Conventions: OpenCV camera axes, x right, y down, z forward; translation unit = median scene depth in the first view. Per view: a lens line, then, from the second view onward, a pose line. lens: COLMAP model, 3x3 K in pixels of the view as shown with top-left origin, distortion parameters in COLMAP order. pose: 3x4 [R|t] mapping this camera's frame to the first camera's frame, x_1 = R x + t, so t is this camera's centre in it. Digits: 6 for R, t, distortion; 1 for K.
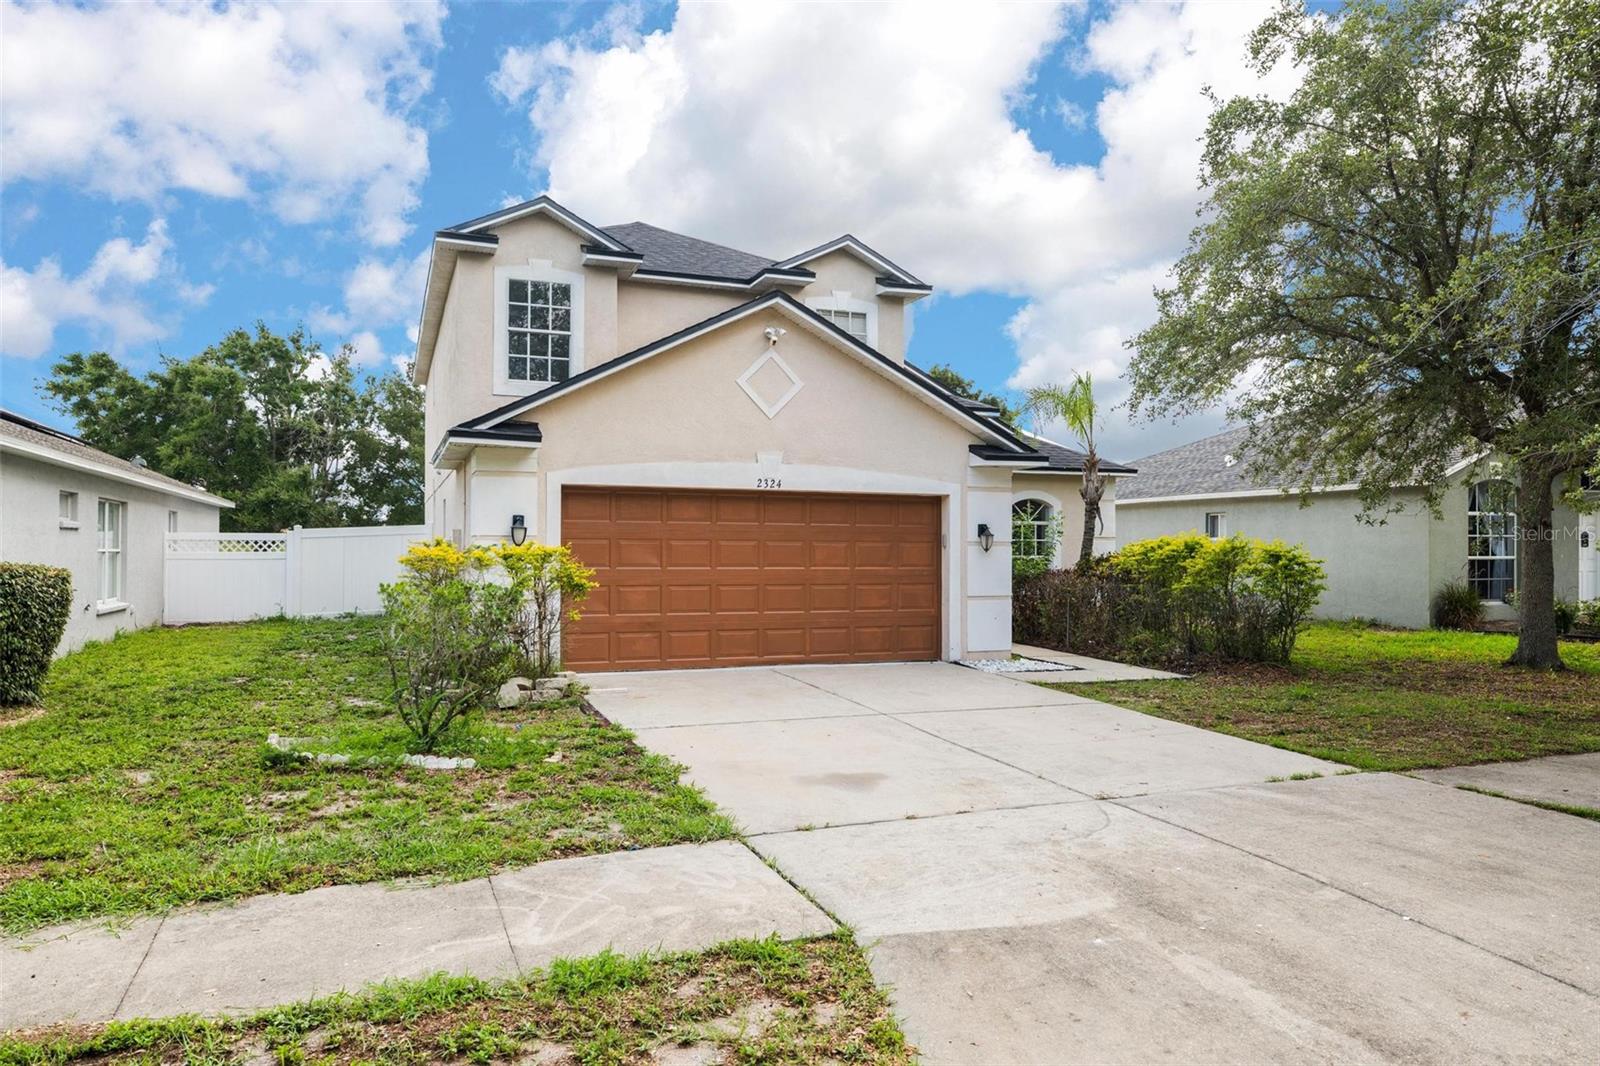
lens RADIAL K [[1049.6, 0, 800.0], [0, 1049.6, 533.0], [0, 0, 1]] dist [0.002411, 0.005211]
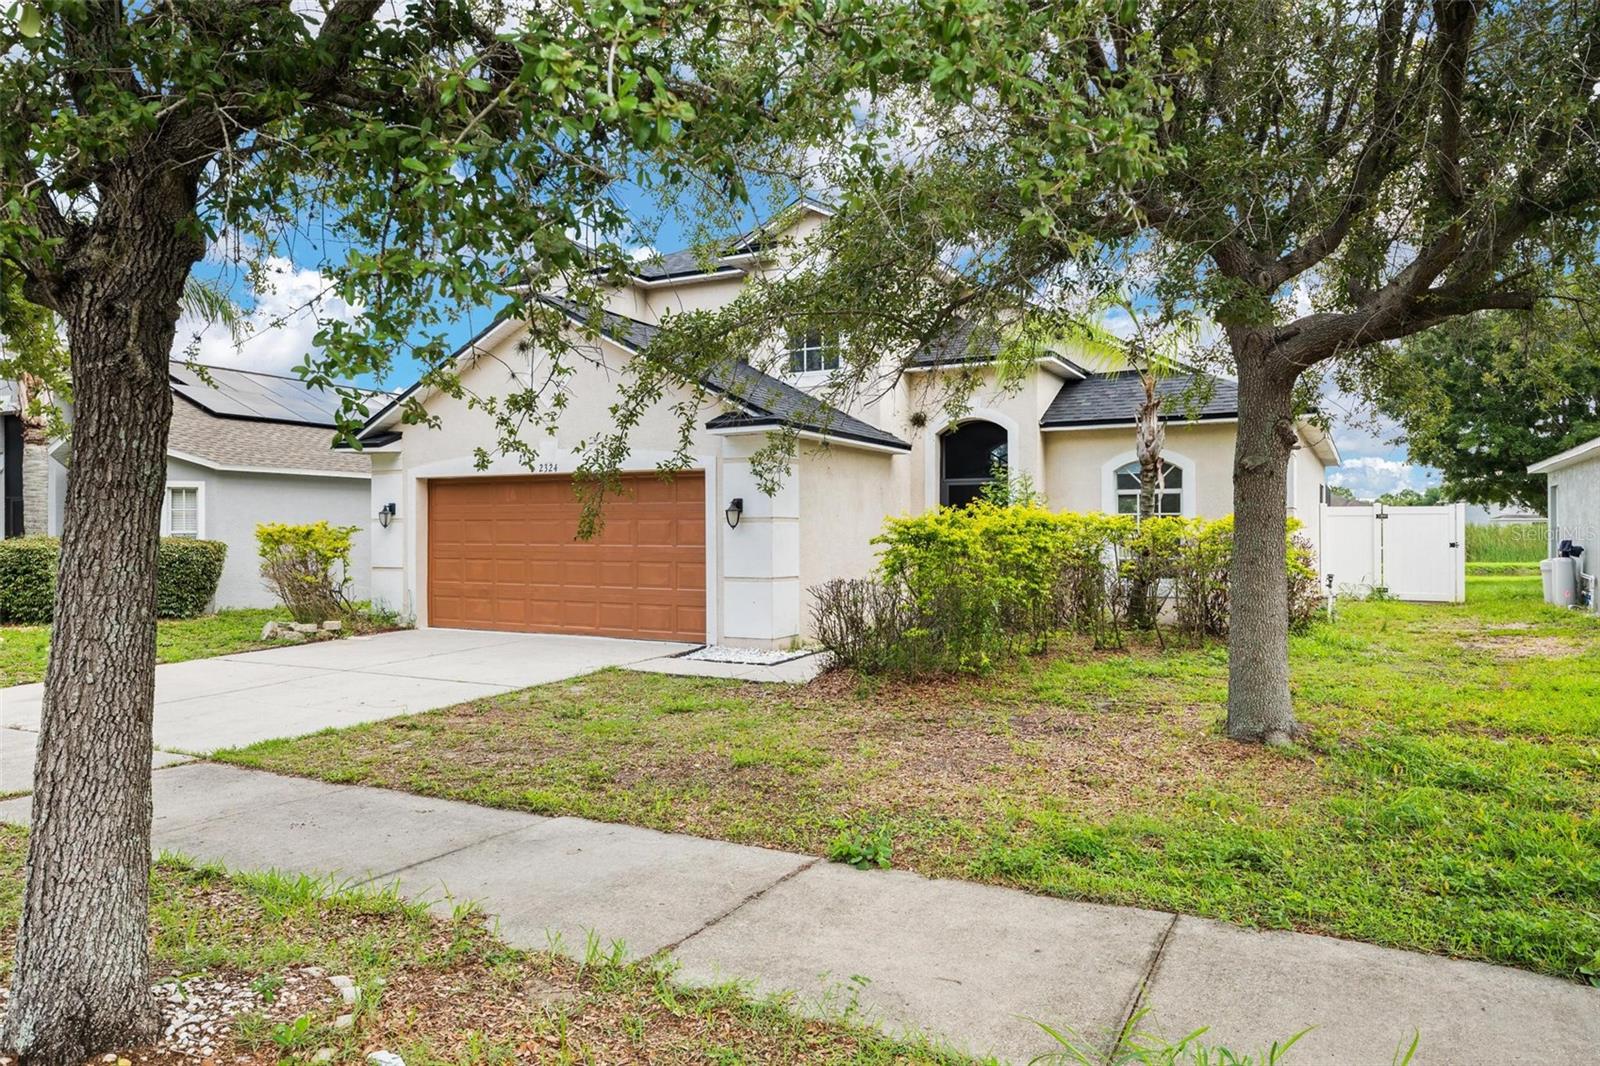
lens RADIAL K [[1049.6, 0, 800.0], [0, 1049.6, 533.0], [0, 0, 1]] dist [0.002411, 0.005211]
pose [[0.662636, -0.003684, -0.748933, 0.915878], [0.014597, 0.999861, 0.007997, 0.015031], [0.748799, -0.016231, 0.662598, 0.444771]]
